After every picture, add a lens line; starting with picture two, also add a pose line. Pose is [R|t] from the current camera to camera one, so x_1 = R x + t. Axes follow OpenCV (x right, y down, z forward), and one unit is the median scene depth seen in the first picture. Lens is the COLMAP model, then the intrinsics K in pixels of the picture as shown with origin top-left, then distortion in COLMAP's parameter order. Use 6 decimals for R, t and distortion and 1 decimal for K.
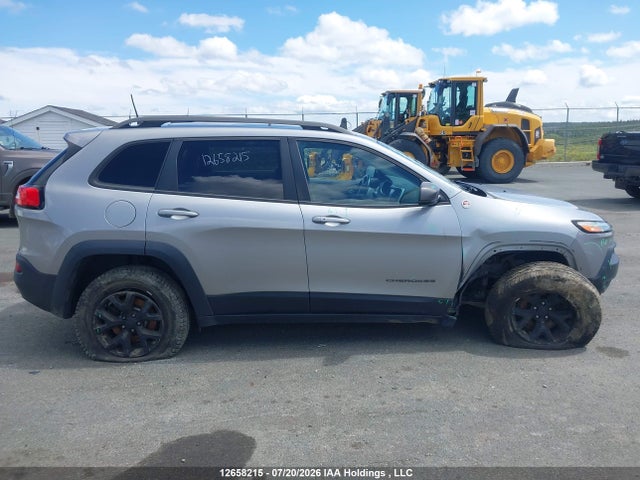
lens RADIAL K [[499.0, 0, 313.9], [0, 499.0, 238.2], [0, 0, 1]] dist [0.021301, -0.031213]
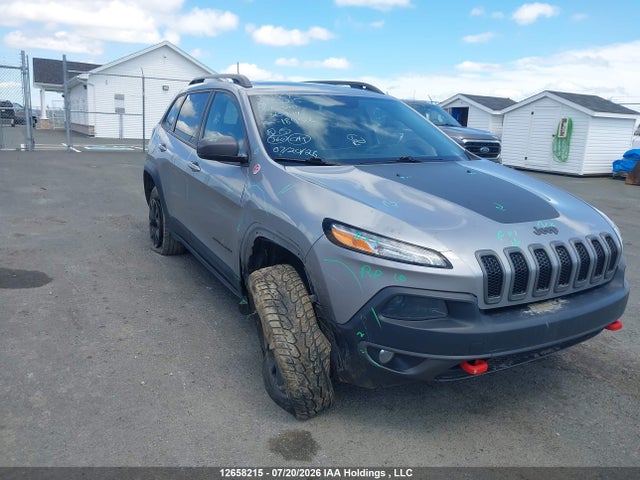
lens RADIAL K [[499.0, 0, 313.9], [0, 499.0, 238.2], [0, 0, 1]] dist [0.021301, -0.031213]
pose [[0.433165, 0.236219, -0.869810, 1.094751], [-0.225735, 0.962721, 0.149035, -0.104263], [0.872589, 0.131790, 0.470340, 0.731129]]
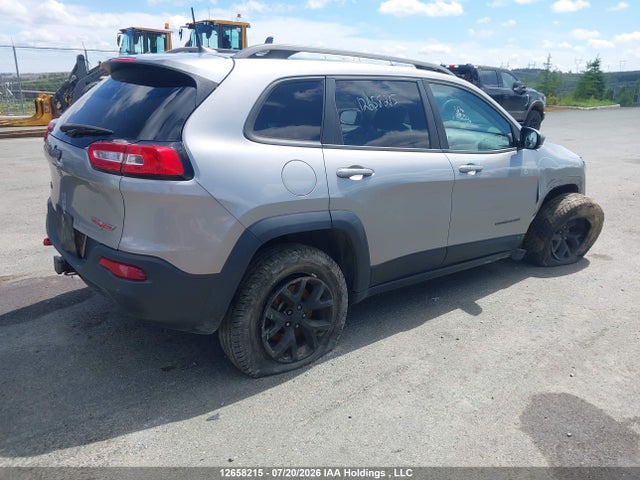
lens RADIAL K [[494.7, 0, 320.0], [0, 494.7, 240.0], [0, 0, 1]] dist [0.120541, -0.182092]
pose [[0.822462, -0.139908, 0.551345, -0.757981], [0.083639, 0.988489, 0.126068, -0.045971], [-0.562637, -0.057572, 0.824697, 0.351722]]
